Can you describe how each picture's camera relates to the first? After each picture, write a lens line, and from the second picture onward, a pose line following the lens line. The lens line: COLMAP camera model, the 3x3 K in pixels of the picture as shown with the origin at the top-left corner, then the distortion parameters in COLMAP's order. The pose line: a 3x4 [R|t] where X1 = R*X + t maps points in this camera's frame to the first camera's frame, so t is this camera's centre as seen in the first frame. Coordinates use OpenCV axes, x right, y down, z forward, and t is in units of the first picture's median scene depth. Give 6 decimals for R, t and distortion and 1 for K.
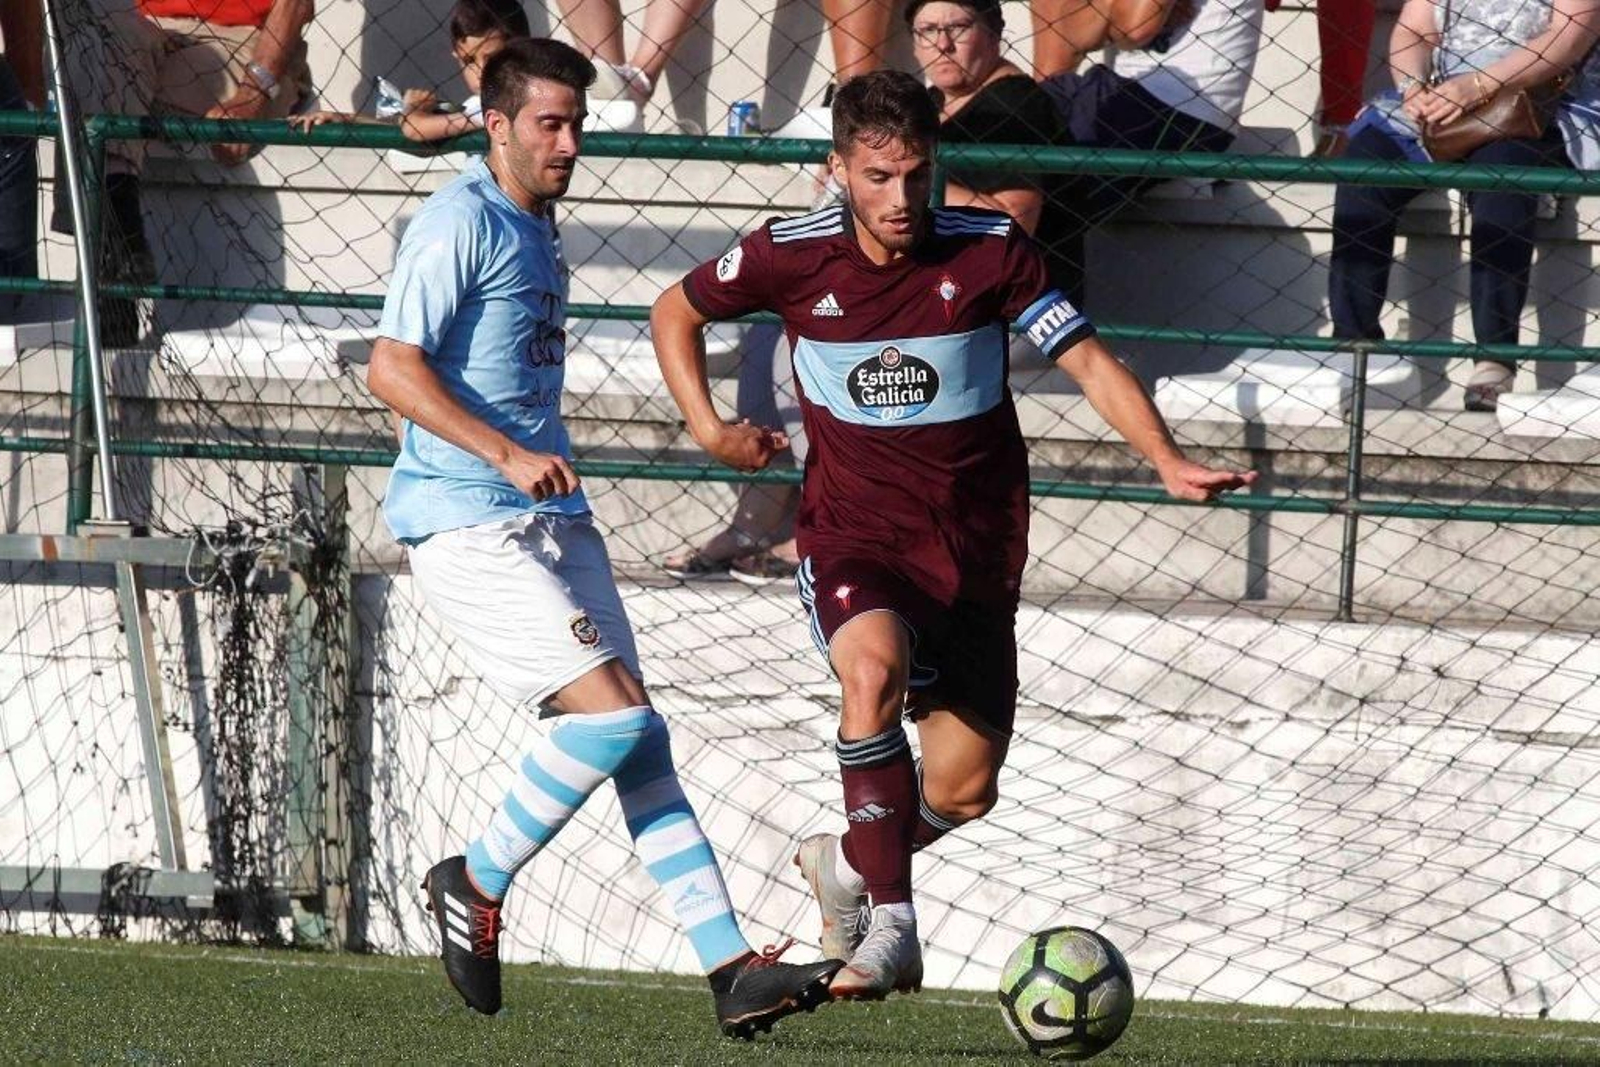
lens RADIAL K [[6014.8, 0, 799.8], [0, 6014.8, 534.1], [0, 0, 1]] dist [-0.273051, 0.000000]
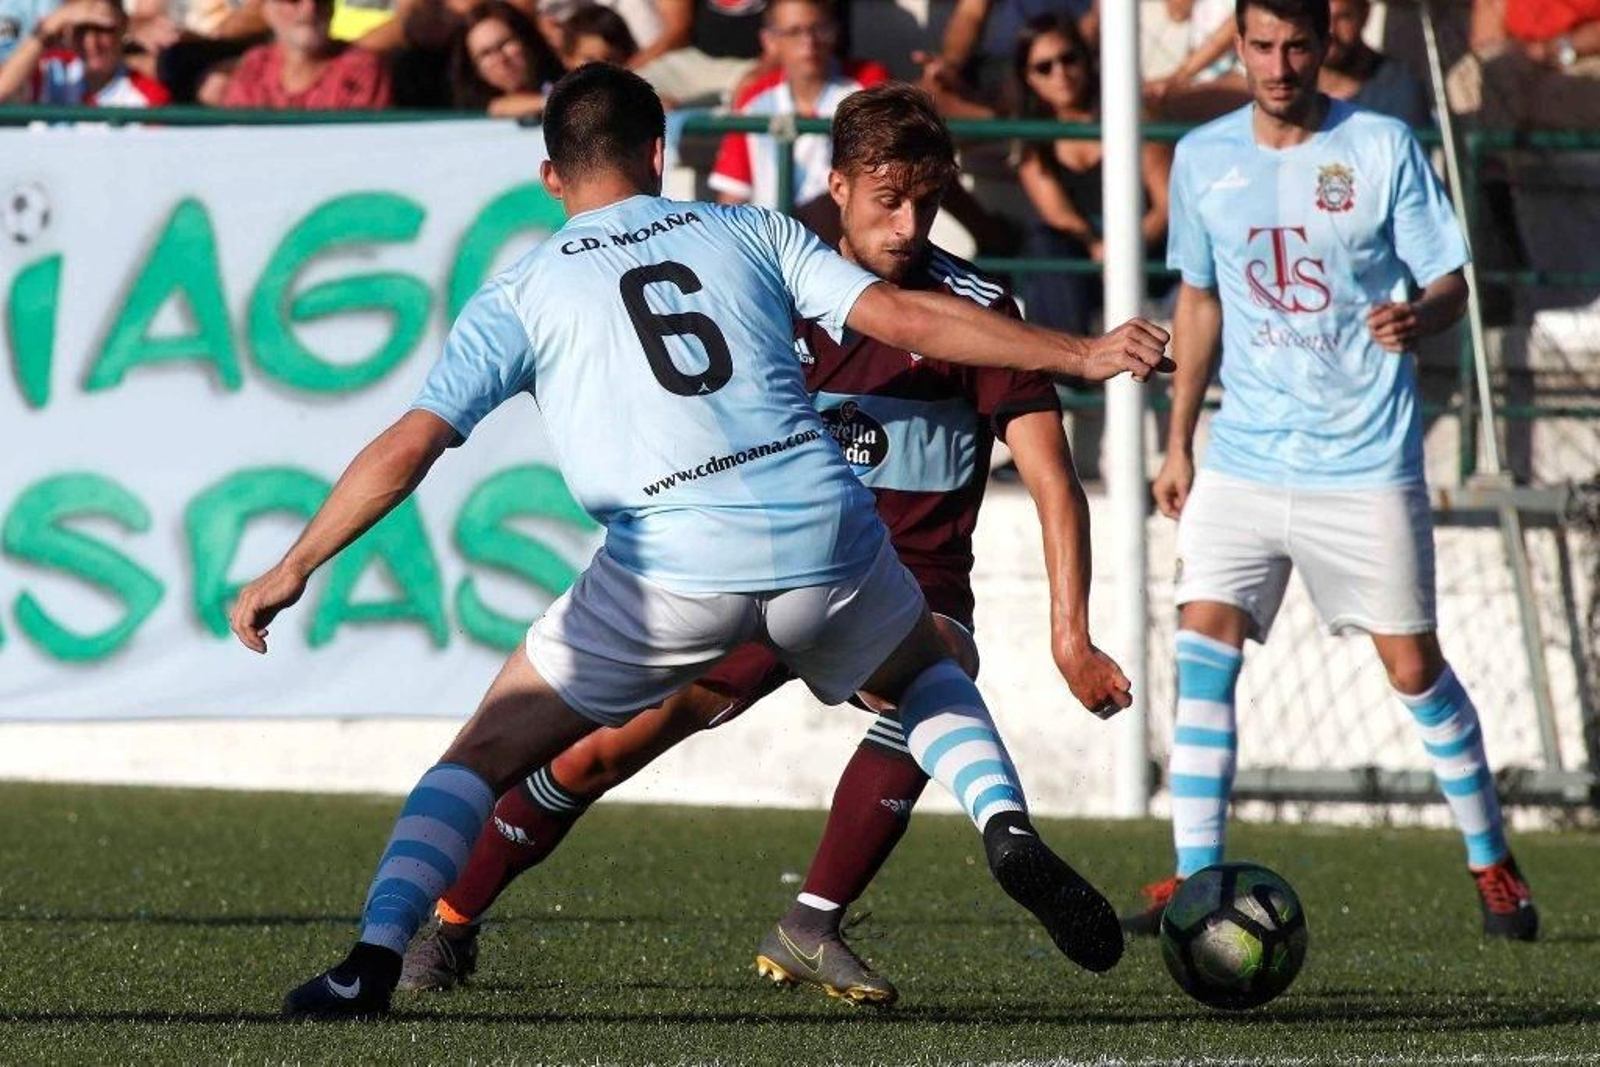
lens RADIAL K [[6014.8, 0, 800.0], [0, 6014.8, 533.4], [0, 0, 1]] dist [-0.273051, 0.000000]
pose [[0.973690, -0.017433, -0.227210, 0.019725], [0.021187, 0.999676, 0.014098, -0.009951], [0.226890, -0.018541, 0.973744, -0.181894]]
